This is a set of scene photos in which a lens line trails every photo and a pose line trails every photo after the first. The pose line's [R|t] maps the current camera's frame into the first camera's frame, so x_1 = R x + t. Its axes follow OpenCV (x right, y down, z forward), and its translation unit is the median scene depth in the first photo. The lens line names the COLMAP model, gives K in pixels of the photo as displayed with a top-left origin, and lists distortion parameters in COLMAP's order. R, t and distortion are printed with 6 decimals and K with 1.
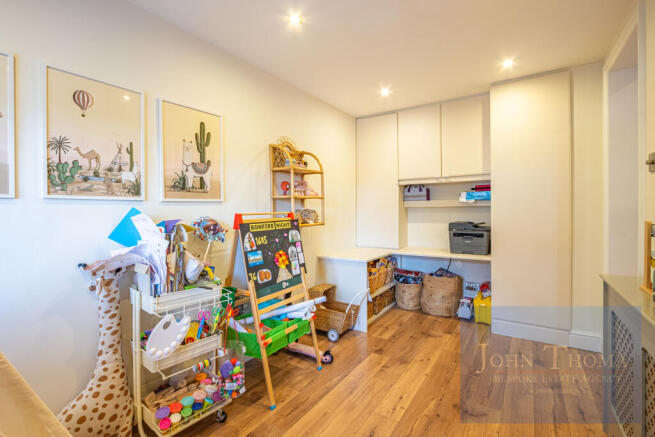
lens RADIAL K [[303.6, 0, 325.7], [0, 303.6, 213.8], [0, 0, 1]] dist [-0.017156, -0.000915]
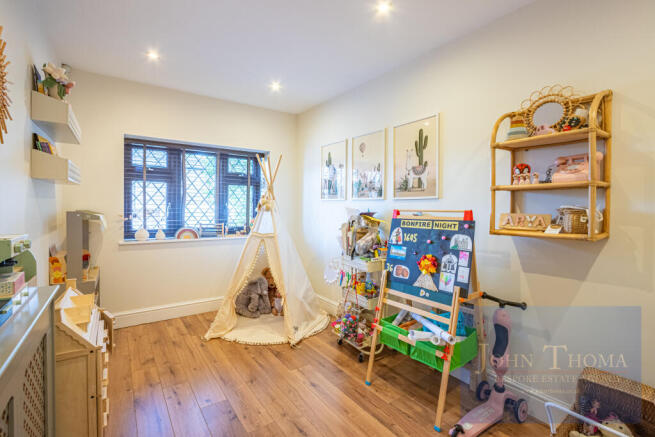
lens RADIAL K [[303.6, 0, 325.8], [0, 303.6, 212.5], [0, 0, 1]] dist [-0.017156, -0.000915]
pose [[-0.353579, 0.024851, -0.935075, 0.808529], [-0.018072, 0.999279, 0.033391, -0.021356], [0.935230, 0.028705, -0.352875, 1.096103]]
